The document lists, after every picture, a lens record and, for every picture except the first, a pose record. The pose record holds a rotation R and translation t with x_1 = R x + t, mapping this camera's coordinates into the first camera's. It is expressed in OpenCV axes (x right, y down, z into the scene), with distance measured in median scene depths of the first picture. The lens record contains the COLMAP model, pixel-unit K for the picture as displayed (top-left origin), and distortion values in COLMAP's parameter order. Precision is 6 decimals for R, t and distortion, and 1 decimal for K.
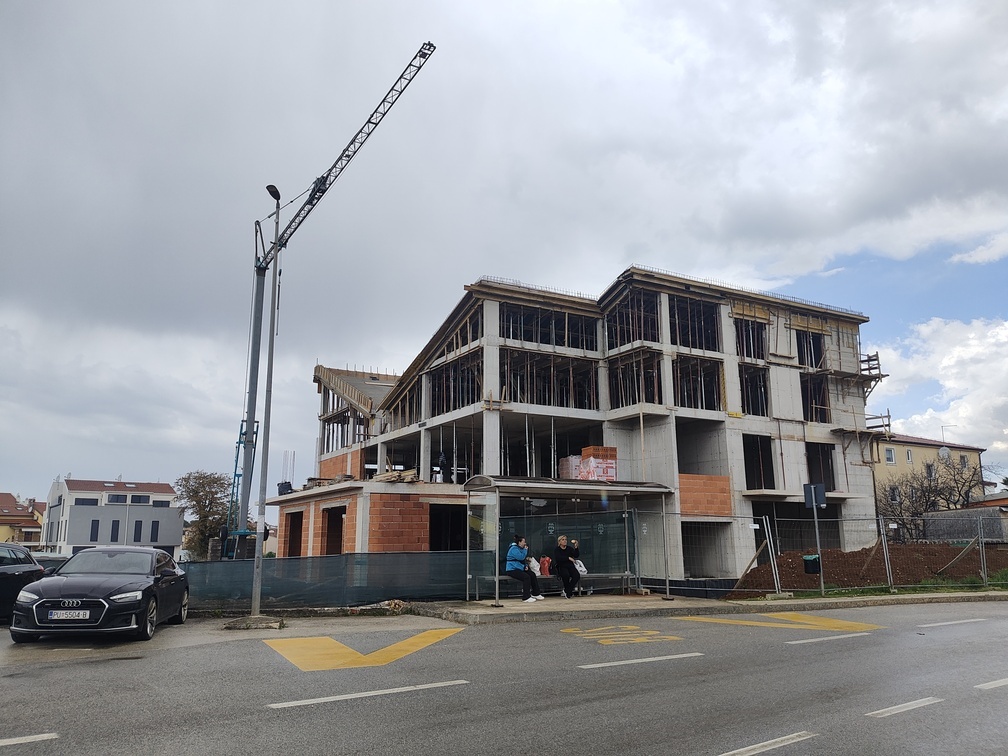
lens RADIAL K [[802.0, 0, 460.9], [0, 802.0, 382.9], [0, 0, 1]] dist [0.051872, -0.090354]
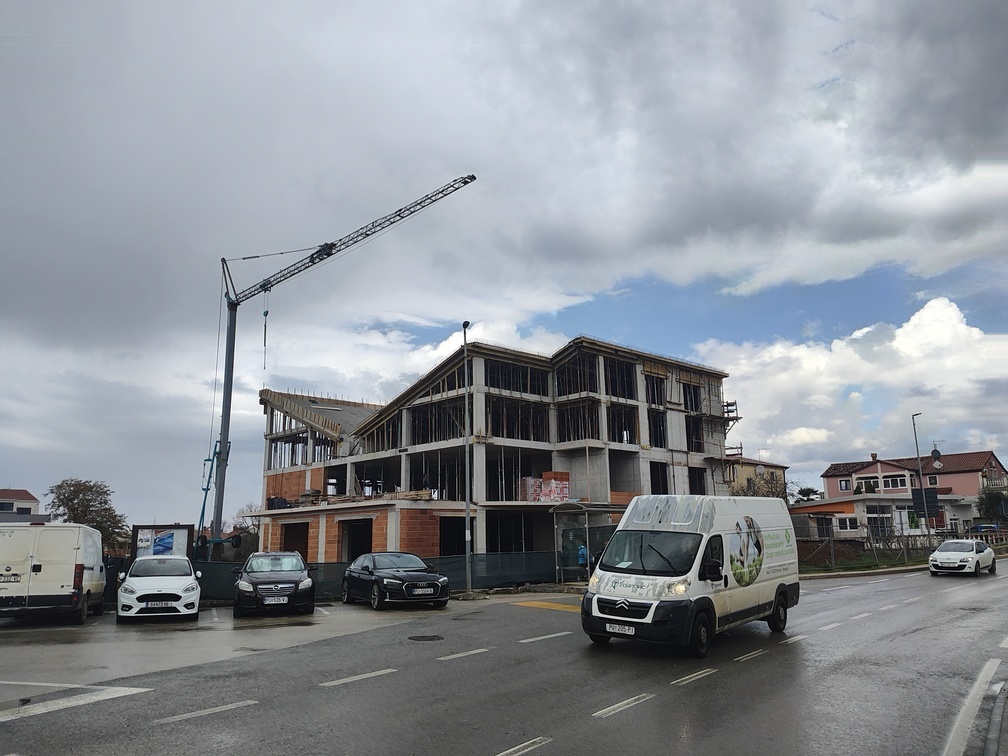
lens RADIAL K [[802.0, 0, 460.9], [0, 802.0, 382.9], [0, 0, 1]] dist [0.051872, -0.090354]
pose [[0.972031, 0.031631, 0.232712, -0.267836], [-0.030495, 0.999499, -0.008479, -0.046194], [-0.232864, 0.001145, 0.972509, -0.224091]]
